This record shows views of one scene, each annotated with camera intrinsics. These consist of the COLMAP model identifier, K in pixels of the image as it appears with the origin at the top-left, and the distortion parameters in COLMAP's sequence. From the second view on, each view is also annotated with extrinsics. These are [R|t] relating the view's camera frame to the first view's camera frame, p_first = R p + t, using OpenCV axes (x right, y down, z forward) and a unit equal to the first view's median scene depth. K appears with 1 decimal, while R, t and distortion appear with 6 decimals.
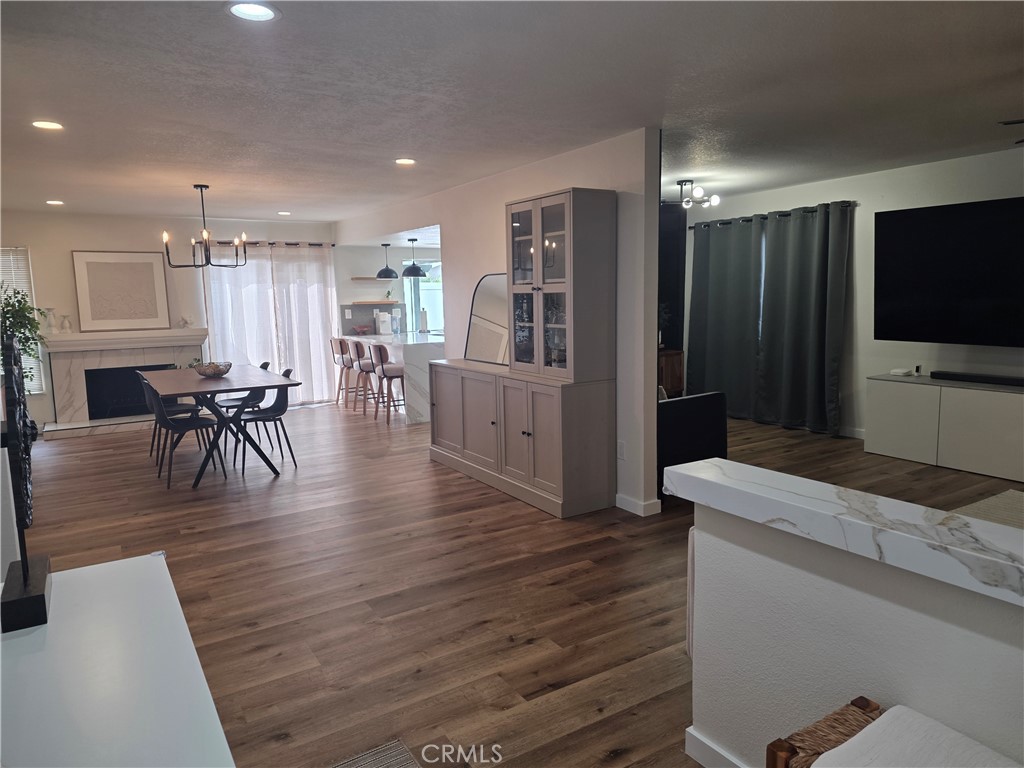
lens RADIAL K [[680.5, 0, 526.5], [0, 680.5, 384.1], [0, 0, 1]] dist [0.046003, -0.036424]
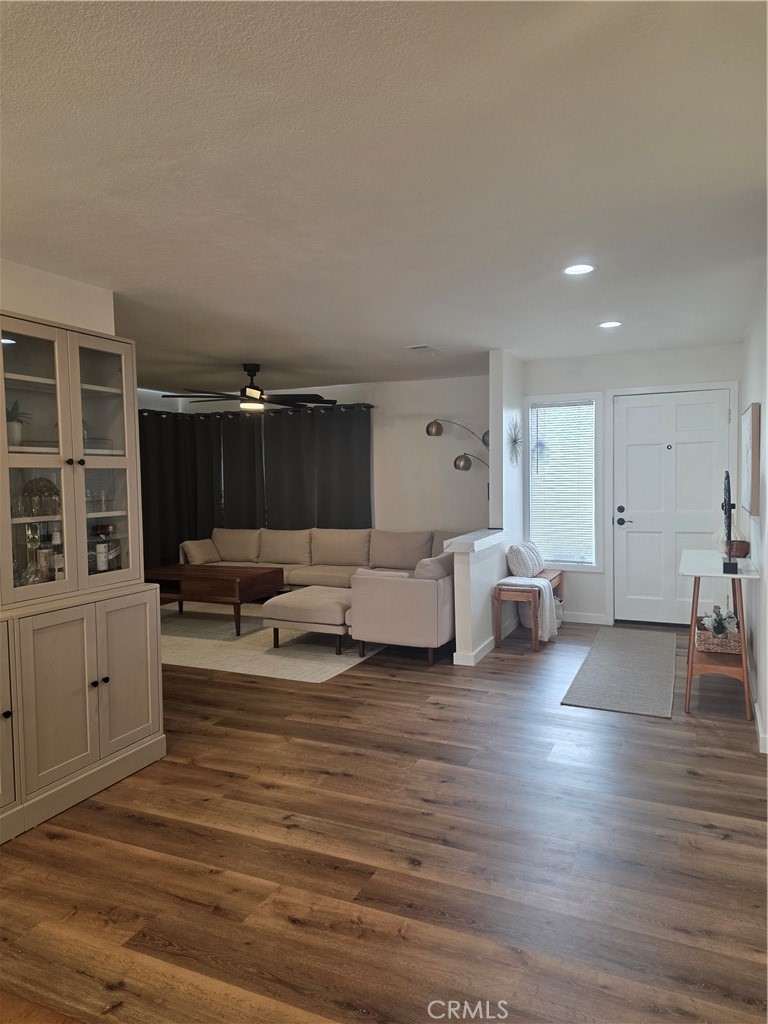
lens RADIAL K [[680.5, 0, 389.4], [0, 680.5, 516.4], [0, 0, 1]] dist [0.046003, -0.036424]
pose [[-0.550480, -0.022524, 0.834544, -0.700832], [0.136360, 0.983786, 0.116497, -0.121911], [-0.823637, 0.177928, -0.538483, 1.099136]]
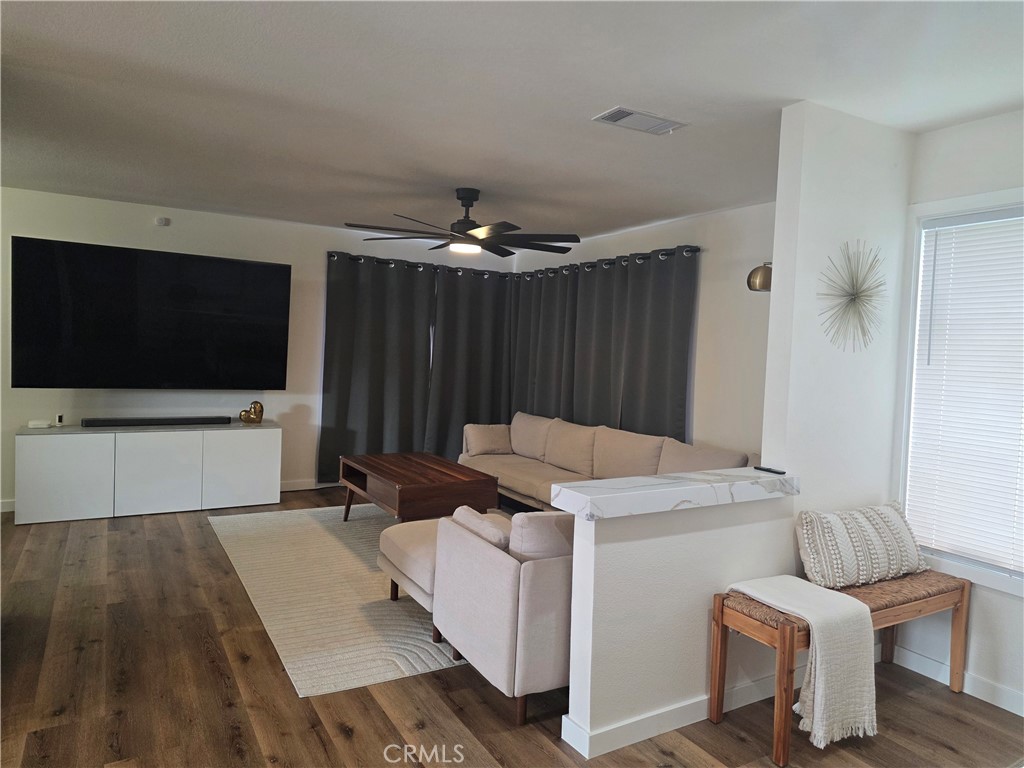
lens RADIAL K [[680.5, 0, 510.4], [0, 680.5, 384.2], [0, 0, 1]] dist [0.046003, -0.036424]
pose [[0.034455, -0.029435, 0.998973, -0.389389], [0.095092, 0.995128, 0.026042, -0.043230], [-0.994872, 0.094097, 0.037086, 0.473823]]
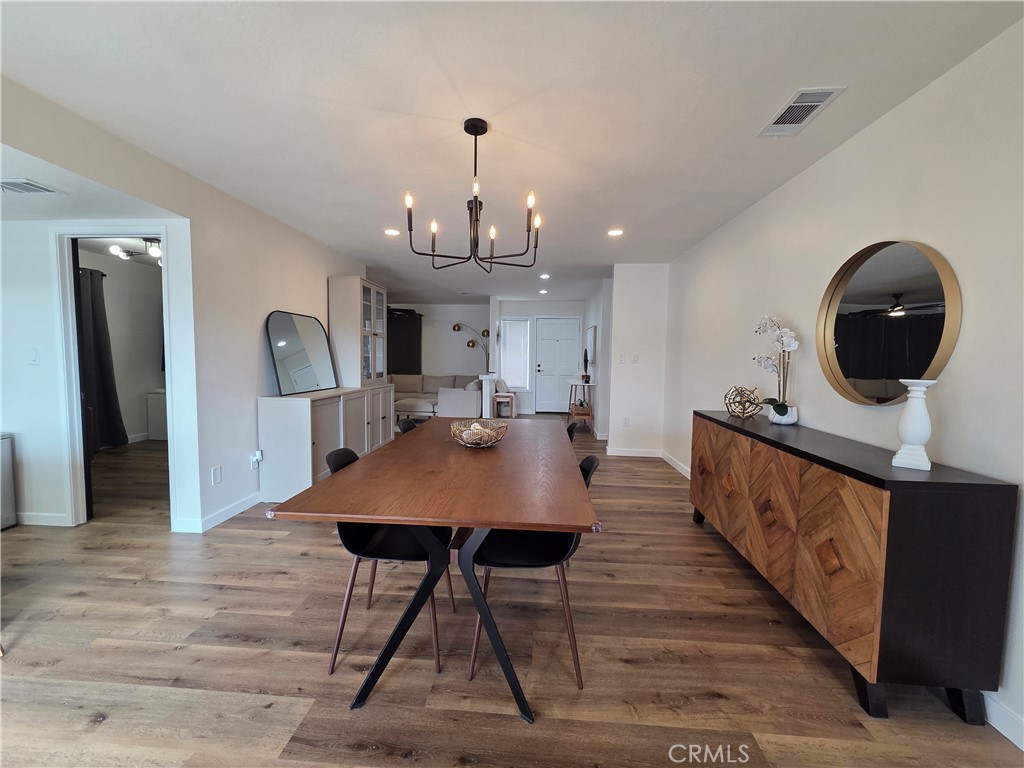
lens RADIAL K [[411.9, 0, 515.8], [0, 411.9, 384.3], [0, 0, 1]] dist [-0.002041, -0.000034]
pose [[-0.812350, -0.029314, 0.582433, -0.875560], [0.078753, 0.984073, 0.159369, -0.149504], [-0.577828, 0.175332, -0.797103, 1.622033]]
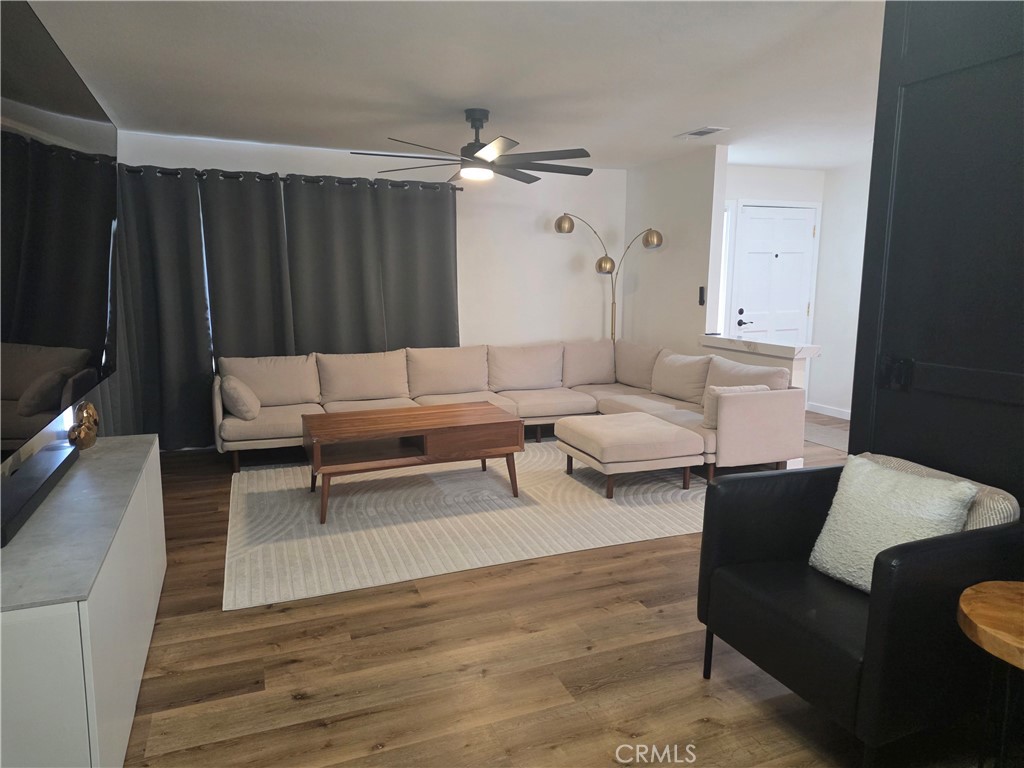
lens RADIAL K [[680.5, 0, 511.5], [0, 680.5, 389.1], [0, 0, 1]] dist [0.046003, -0.036424]
pose [[-0.982033, -0.008040, 0.188540, 0.353549], [0.046563, 0.957877, 0.283378, -0.197177], [-0.182877, 0.287065, -0.940292, 1.517970]]
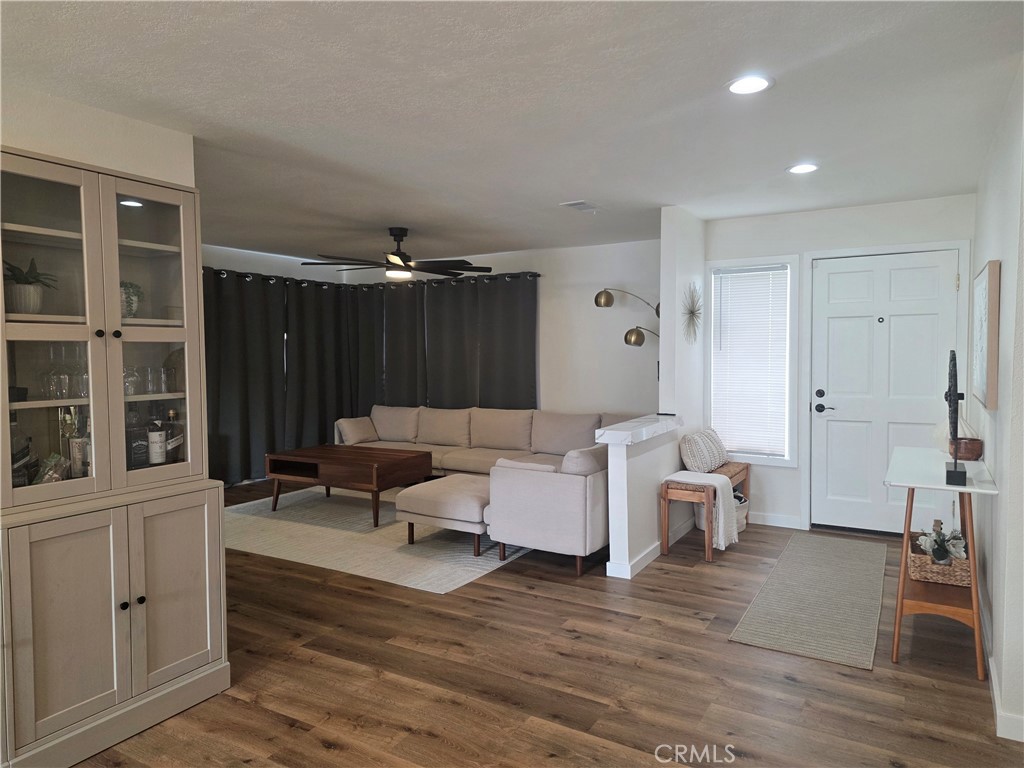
lens RADIAL K [[680.5, 0, 516.4], [0, 680.5, 385.1], [0, 0, 1]] dist [0.046003, -0.036424]
pose [[-0.453534, -0.022557, 0.890954, -0.615522], [0.134508, 0.986496, 0.093446, -0.105174], [-0.881030, 0.162222, -0.444375, 0.948100]]
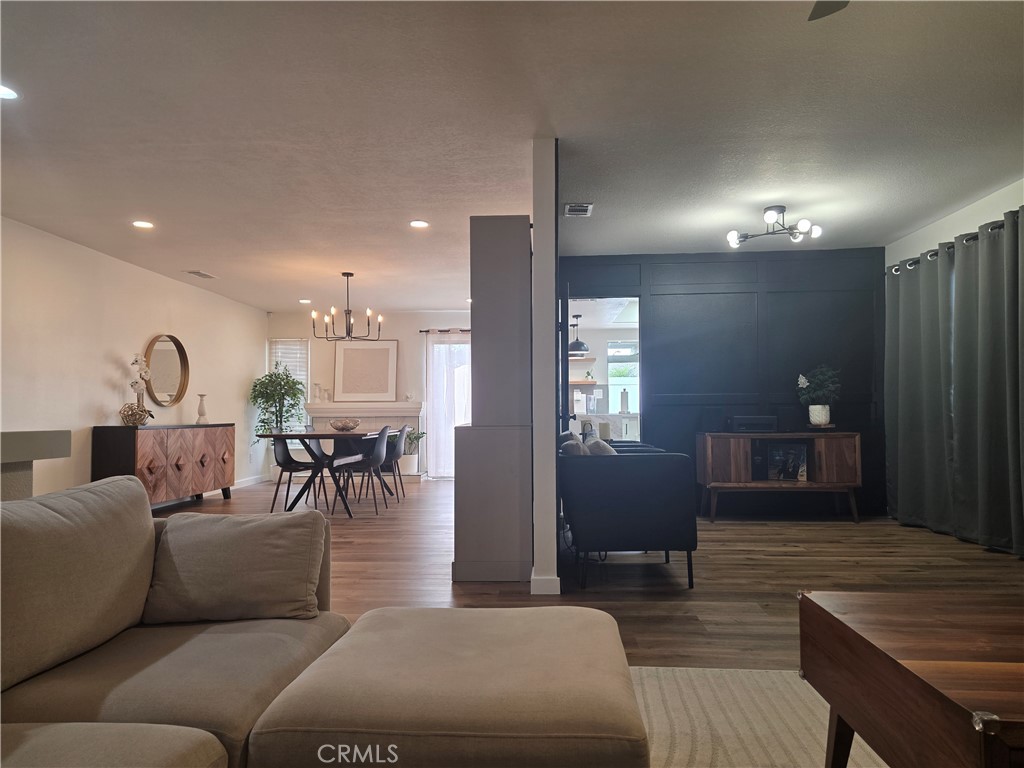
lens RADIAL K [[680.5, 0, 521.3], [0, 680.5, 391.8], [0, 0, 1]] dist [0.046003, -0.036424]
pose [[0.818397, -0.001359, -0.574651, 0.597113], [-0.087301, 0.988096, -0.126668, 0.057391], [0.567983, 0.153833, 0.808537, 0.283291]]
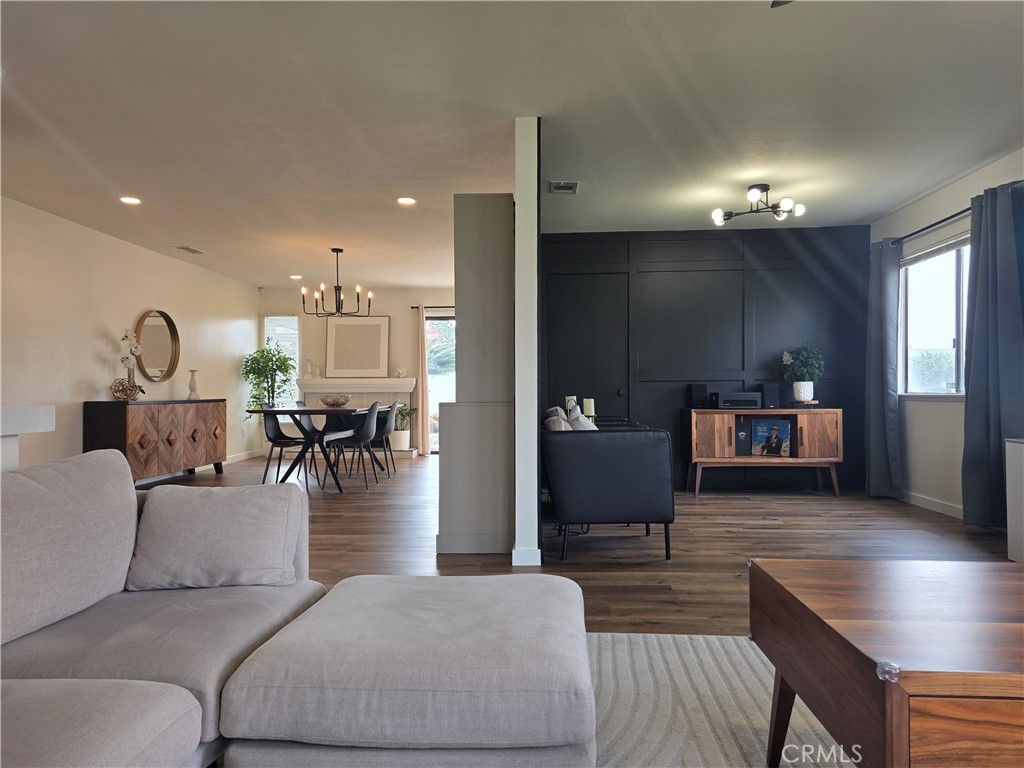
lens RADIAL K [[680.5, 0, 522.6], [0, 680.5, 385.5], [0, 0, 1]] dist [0.046003, -0.036424]
pose [[0.822473, 0.014862, -0.568610, 0.619195], [-0.088213, 0.990897, -0.101697, 0.057212], [0.561923, 0.133801, 0.816297, 0.280715]]
